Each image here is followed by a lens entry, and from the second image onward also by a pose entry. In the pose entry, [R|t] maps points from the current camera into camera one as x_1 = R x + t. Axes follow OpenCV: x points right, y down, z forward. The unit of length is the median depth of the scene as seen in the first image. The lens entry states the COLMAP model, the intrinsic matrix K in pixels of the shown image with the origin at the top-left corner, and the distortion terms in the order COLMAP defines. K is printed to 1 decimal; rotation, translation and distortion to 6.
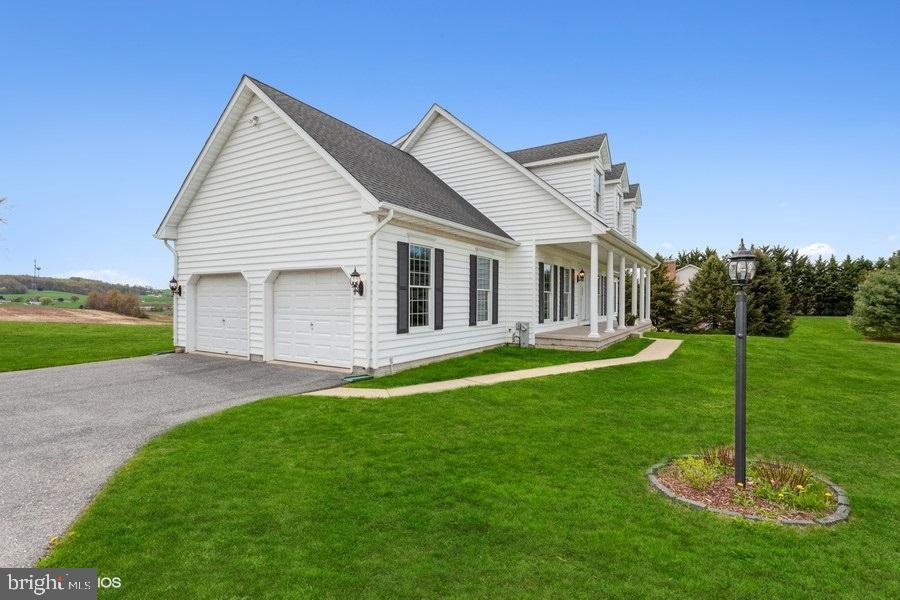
lens RADIAL K [[432.0, 0, 450.0], [0, 432.0, 300.0], [0, 0, 1]] dist [-0.001853, -0.000234]
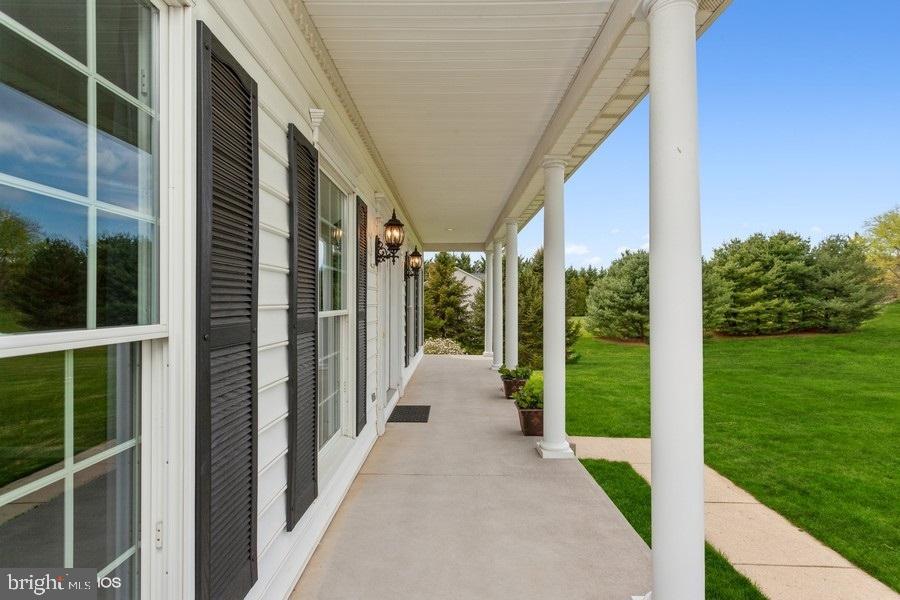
lens RADIAL K [[432.0, 0, 450.0], [0, 432.0, 300.0], [0, 0, 1]] dist [-0.001853, -0.000234]
pose [[0.859097, 0.001244, 0.511811, 0.088978], [0.000865, 0.999992, -0.003882, -0.008692], [-0.511812, 0.003777, 0.859089, 0.332267]]
